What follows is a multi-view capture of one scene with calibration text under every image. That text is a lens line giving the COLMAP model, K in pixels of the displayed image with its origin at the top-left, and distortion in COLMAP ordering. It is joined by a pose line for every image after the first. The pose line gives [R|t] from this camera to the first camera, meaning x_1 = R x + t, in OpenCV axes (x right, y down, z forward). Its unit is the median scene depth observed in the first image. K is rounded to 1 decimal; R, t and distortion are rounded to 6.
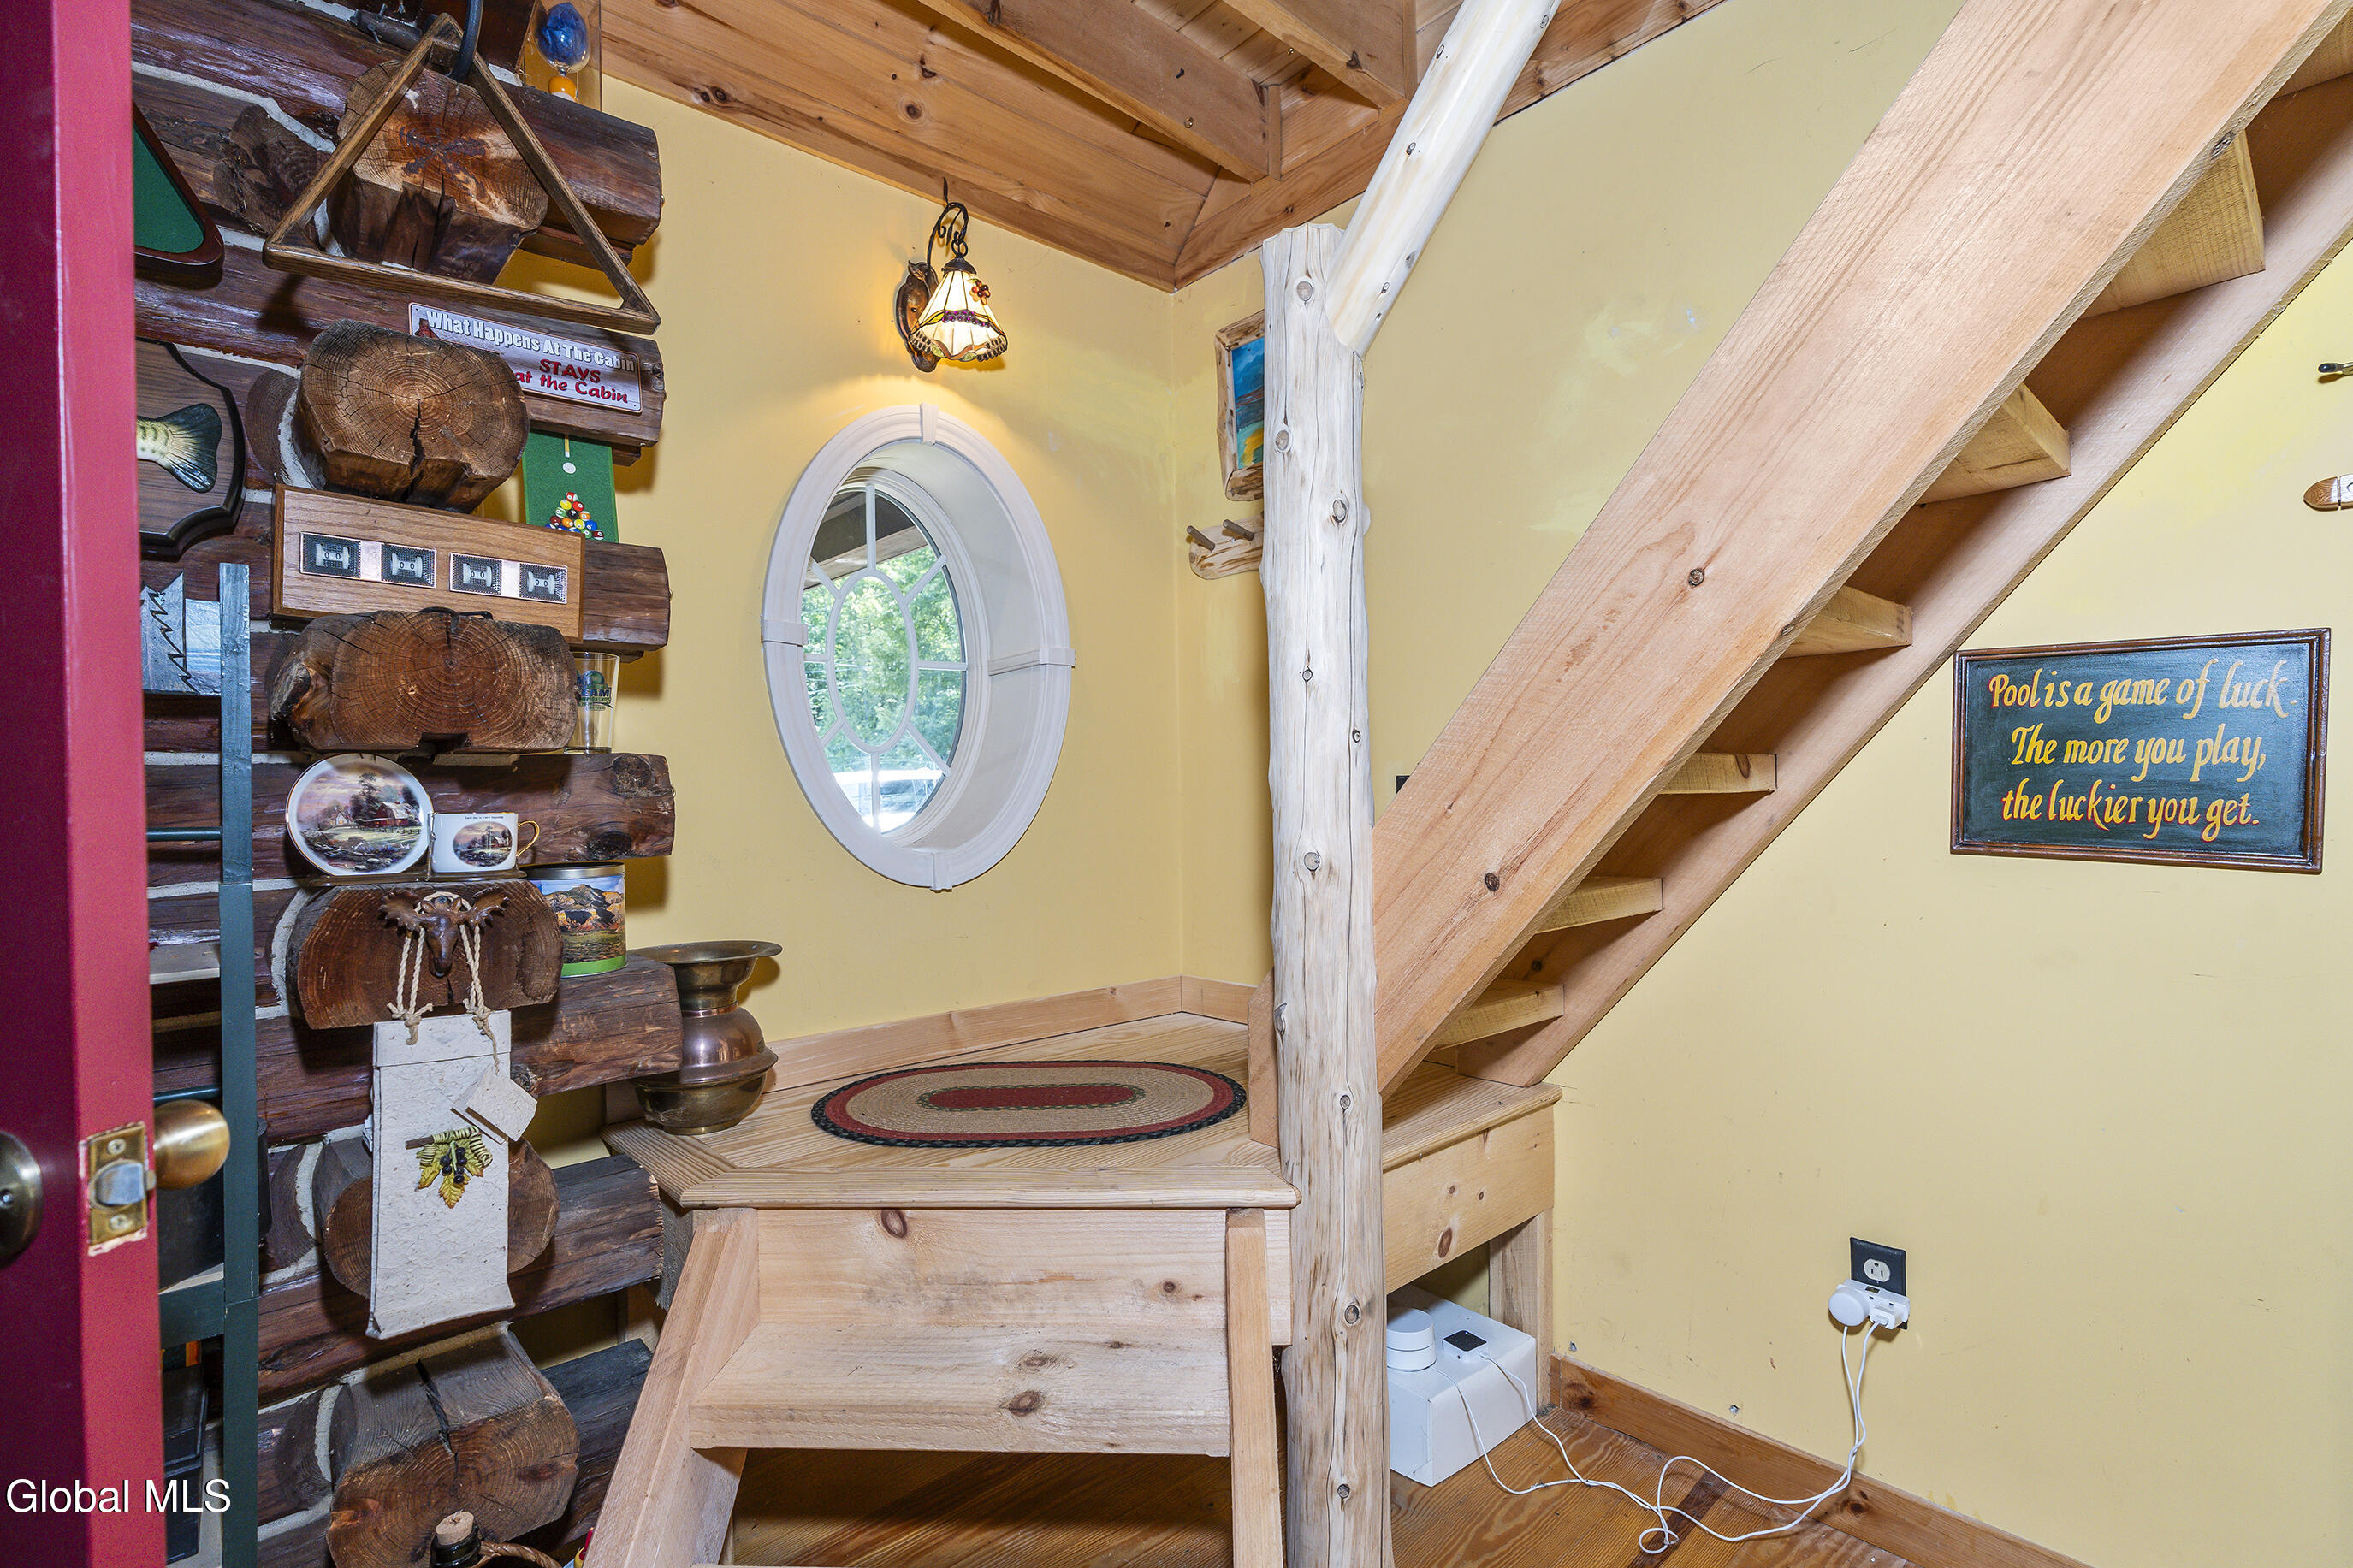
lens RADIAL K [[1069.7, 0, 1178.8], [0, 1069.7, 790.9], [0, 0, 1]] dist [-0.012074, 0.004096]
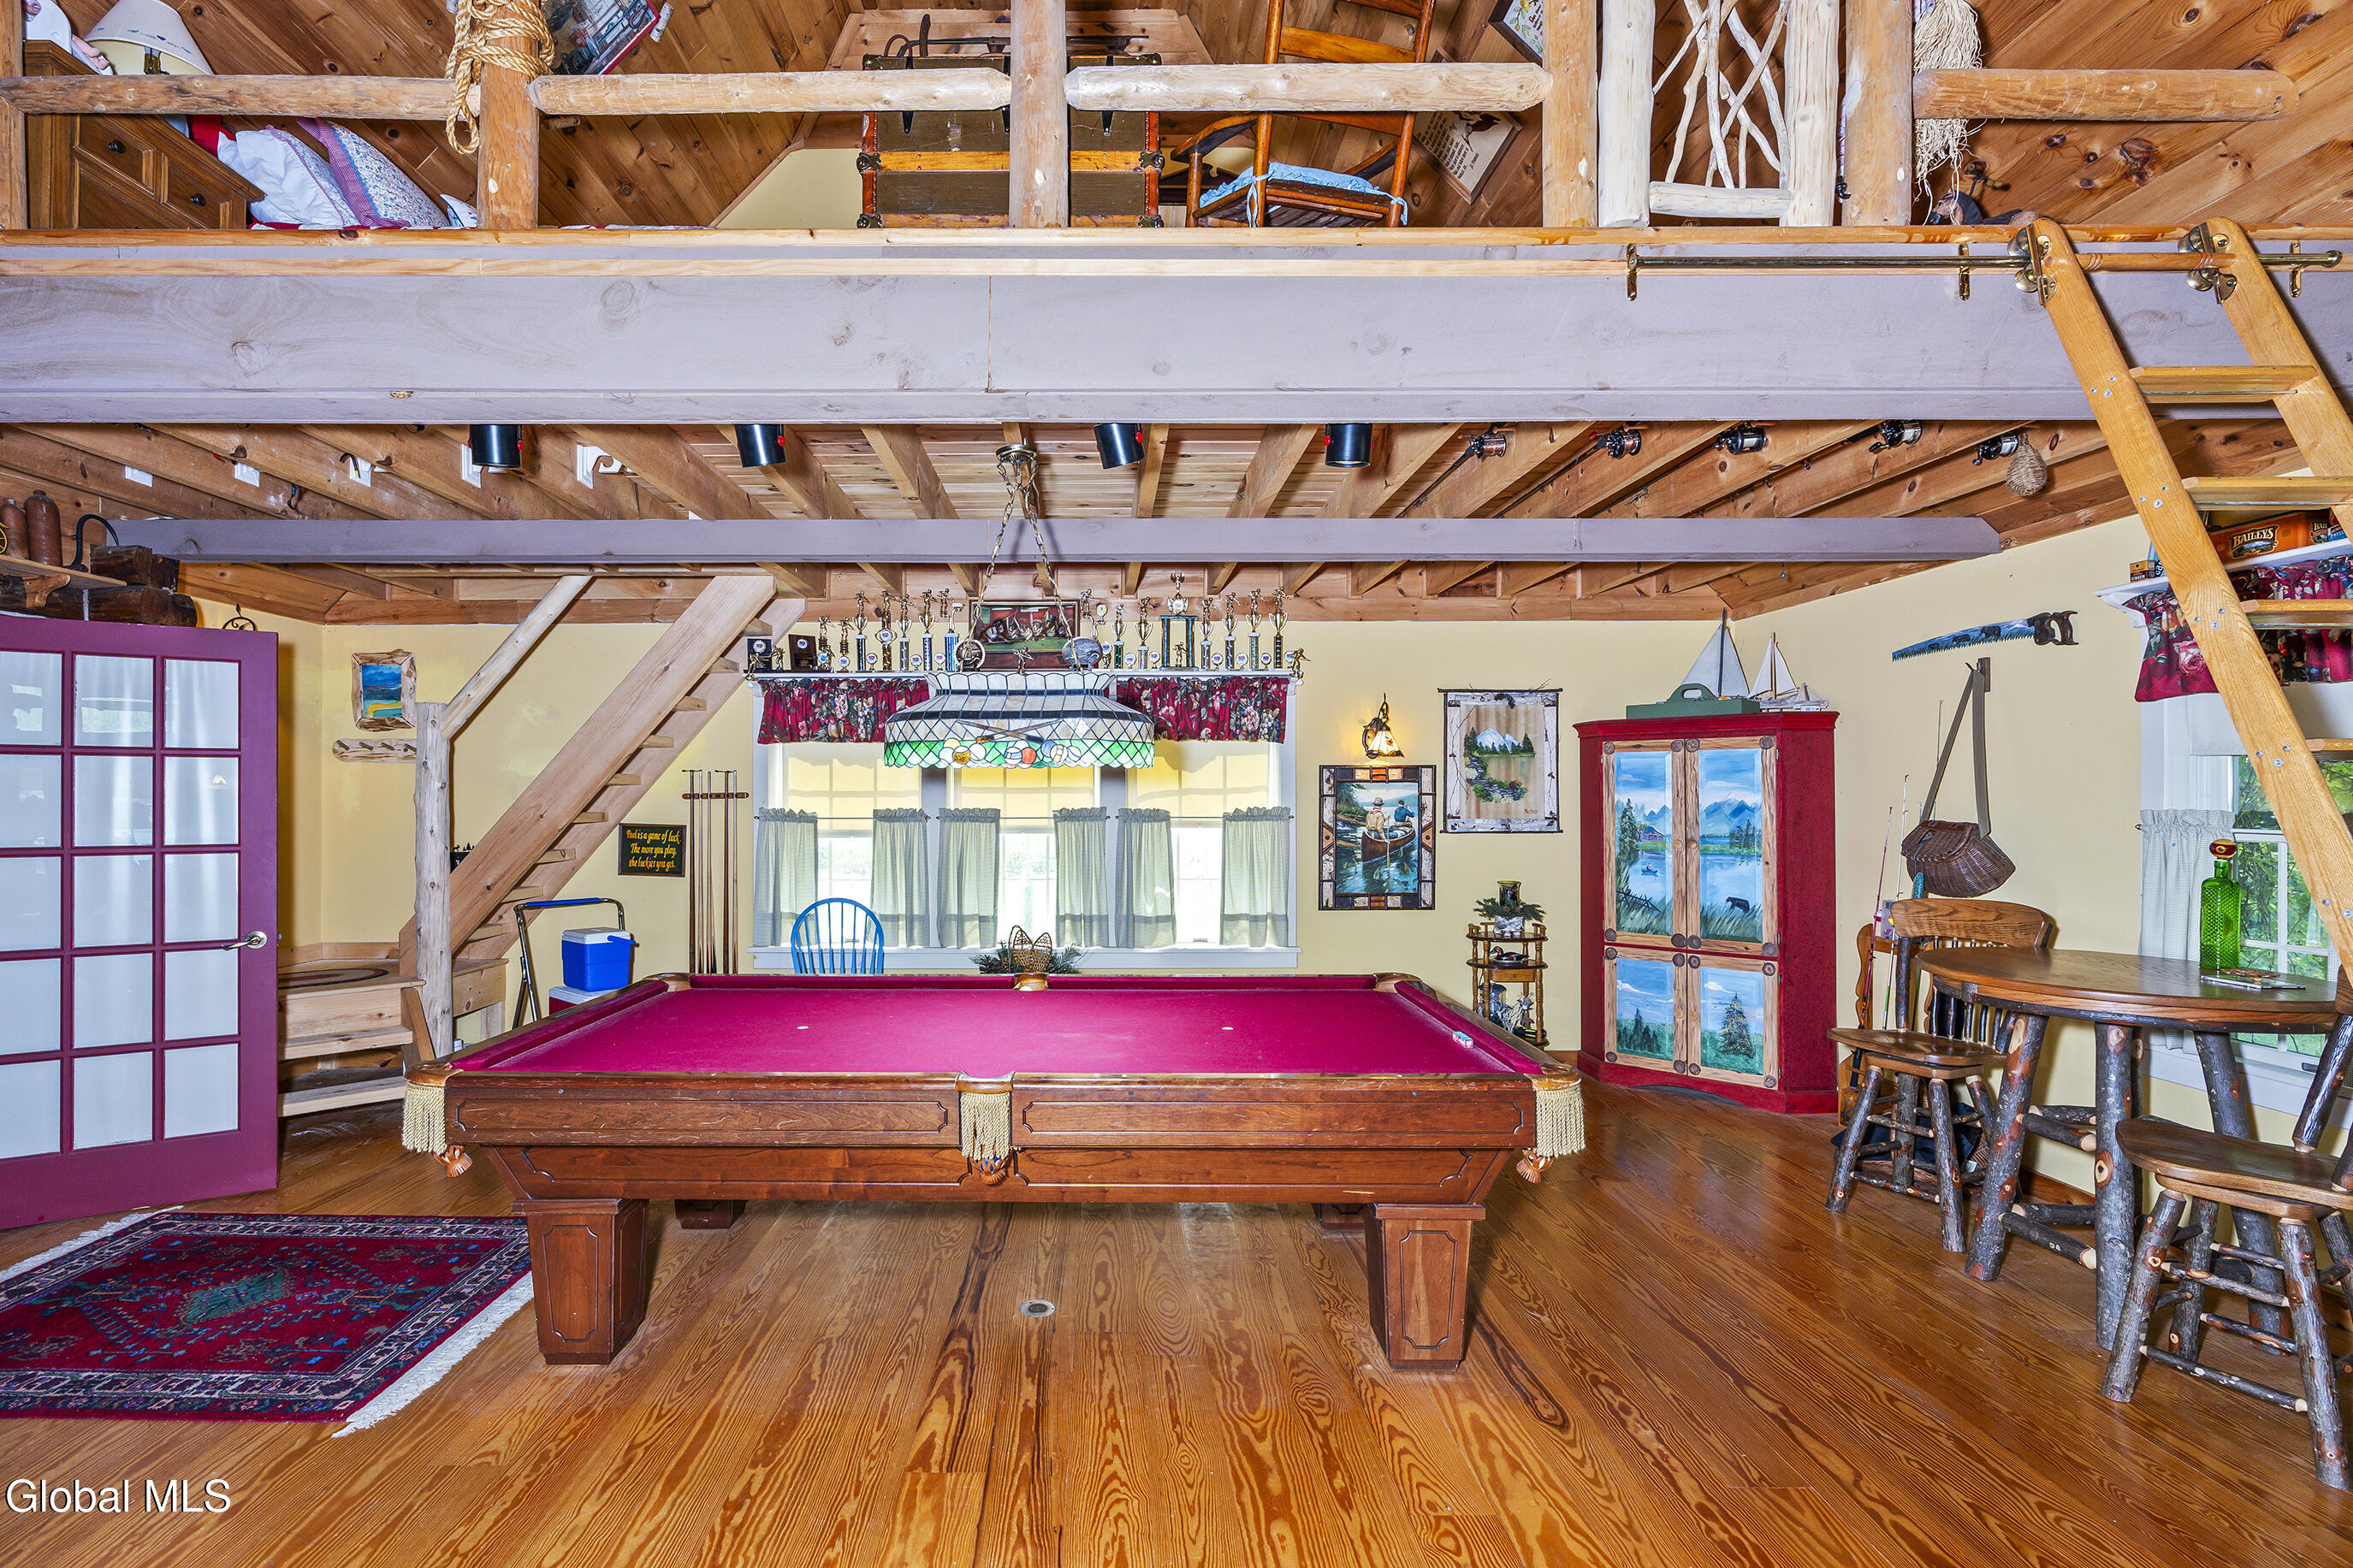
lens RADIAL K [[1069.7, 0, 1110.4], [0, 1069.7, 788.8], [0, 0, 1]] dist [-0.012074, 0.004096]
pose [[0.669272, 0.020720, 0.742728, -1.016096], [-0.006580, 0.999737, -0.021960, -0.192328], [-0.742988, 0.009810, 0.669233, -3.081642]]
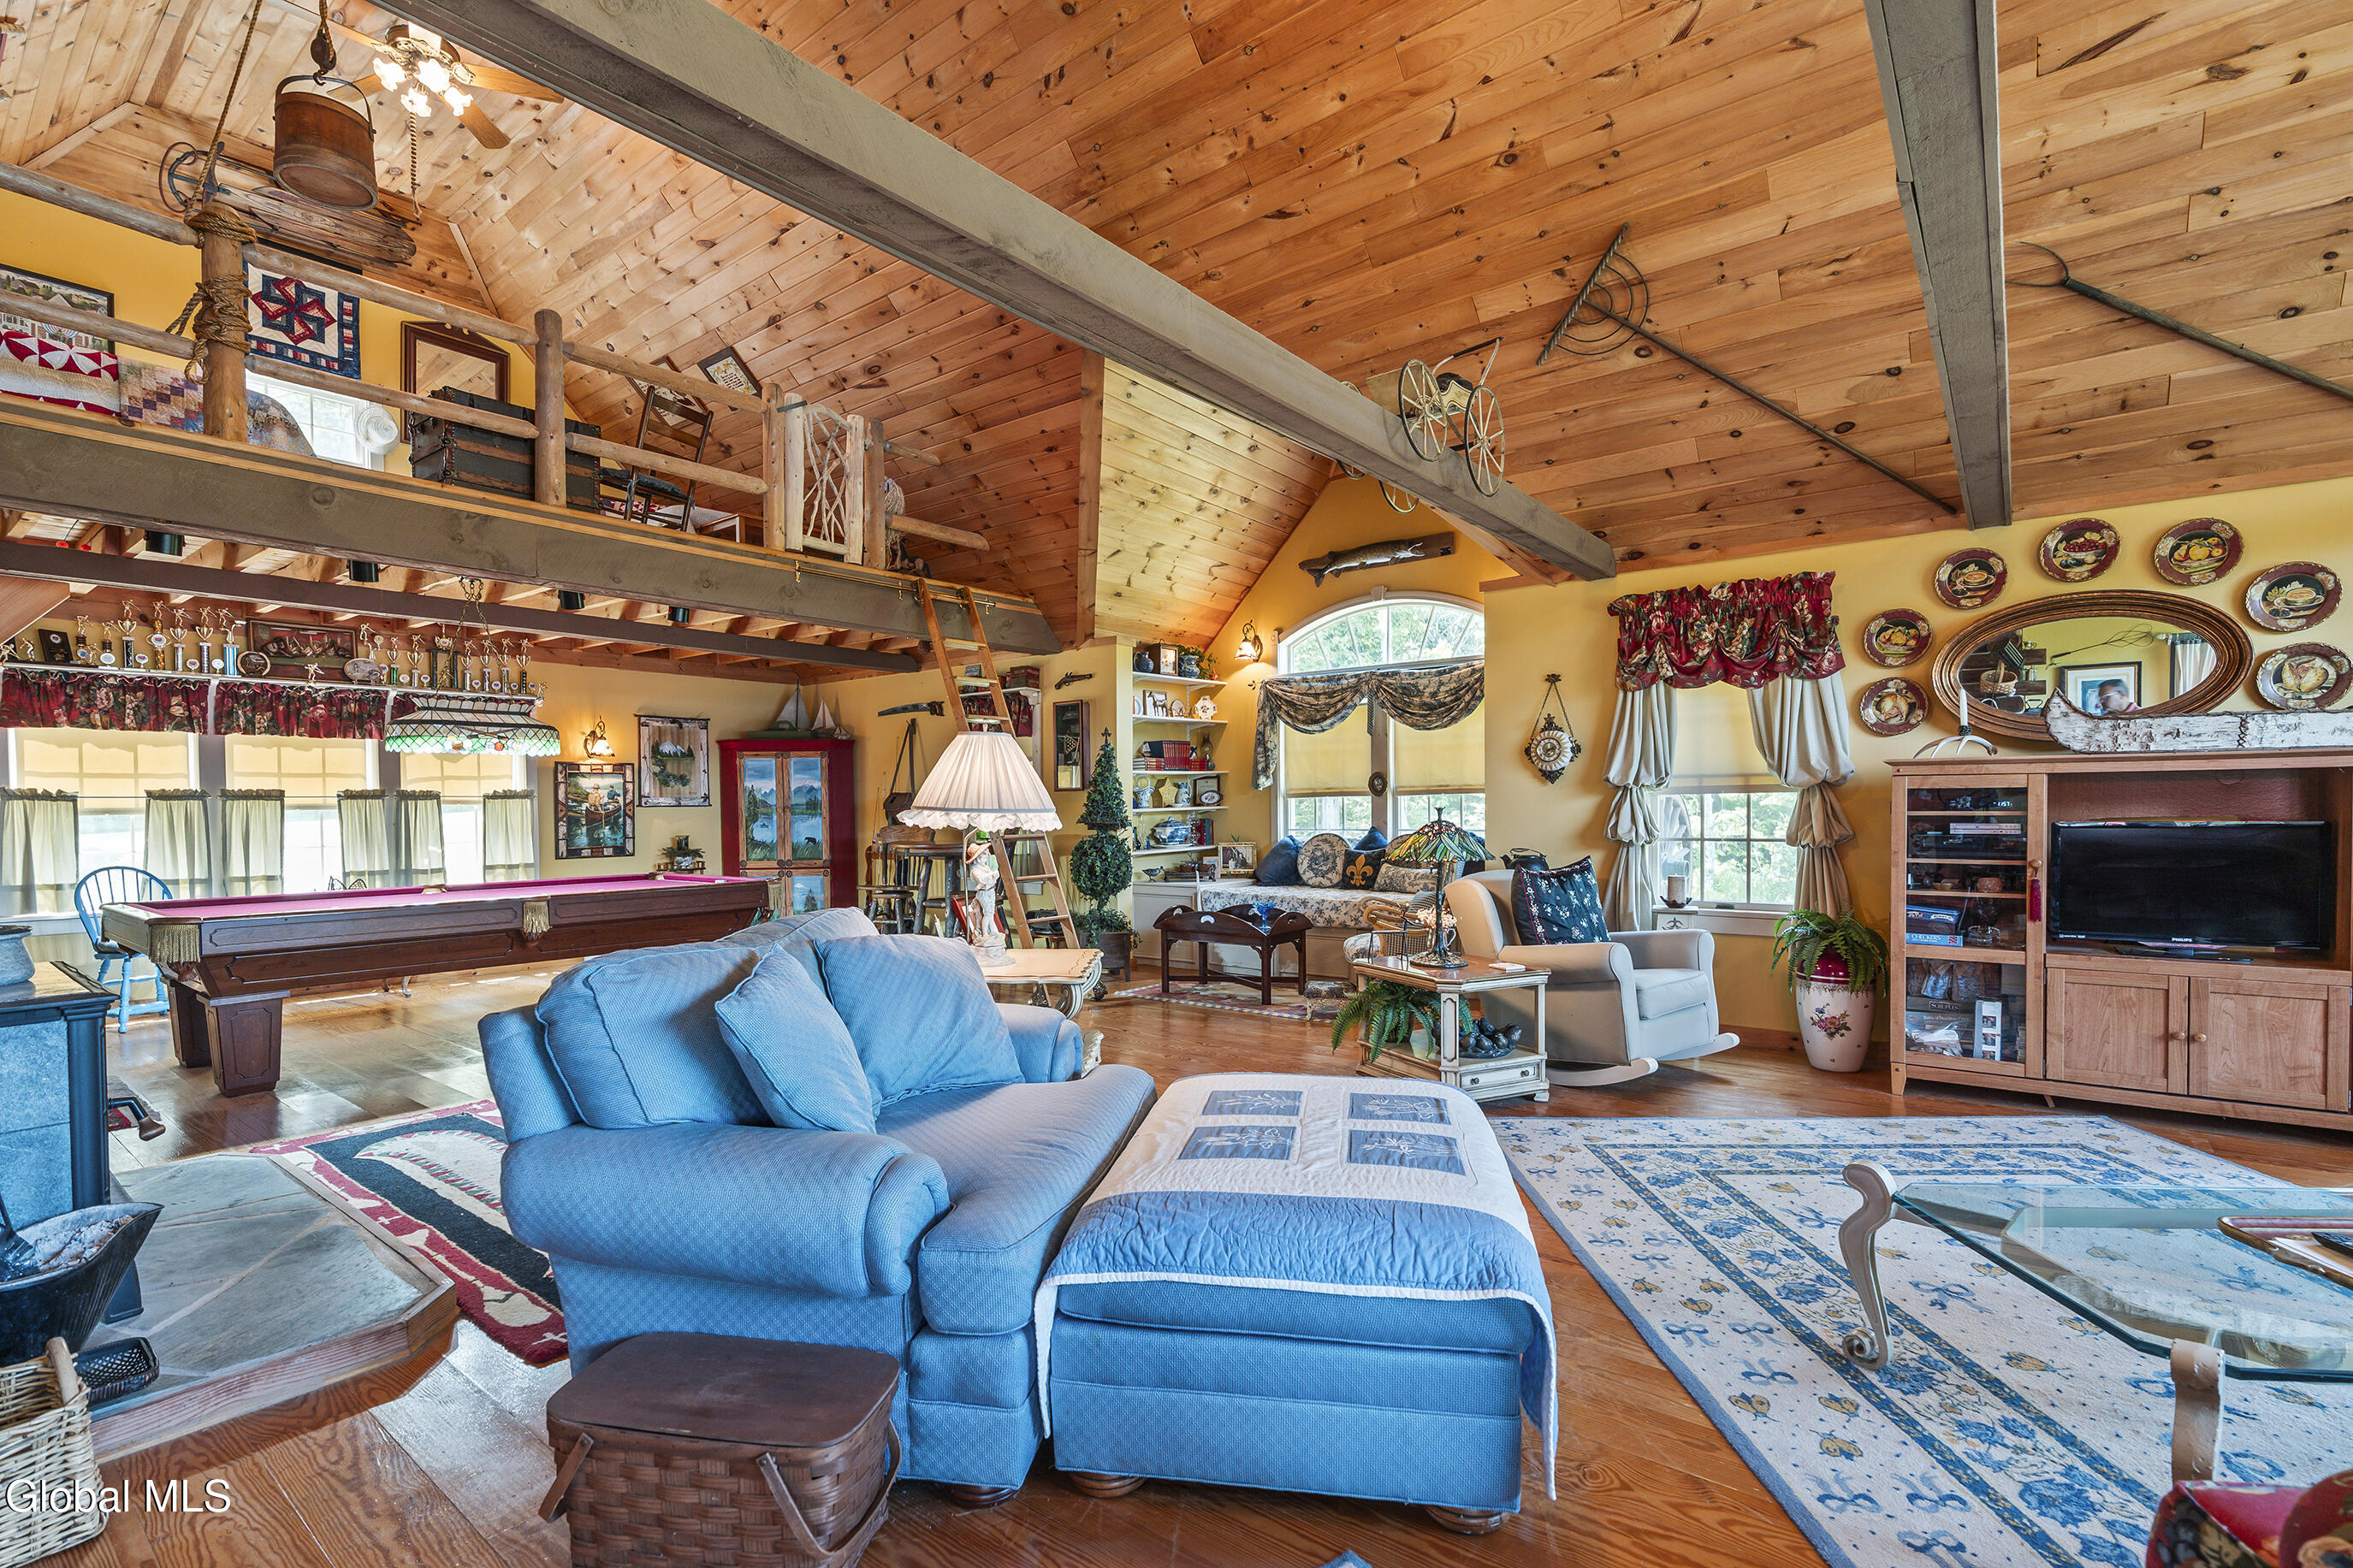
lens RADIAL K [[1069.7, 0, 1148.5], [0, 1069.7, 824.1], [0, 0, 1]] dist [-0.012074, 0.004096]
pose [[-0.152229, 0.001535, 0.988344, -3.825588], [0.017342, 0.999849, 0.001118, 0.022381], [-0.988193, 0.017310, -0.152233, -3.321221]]
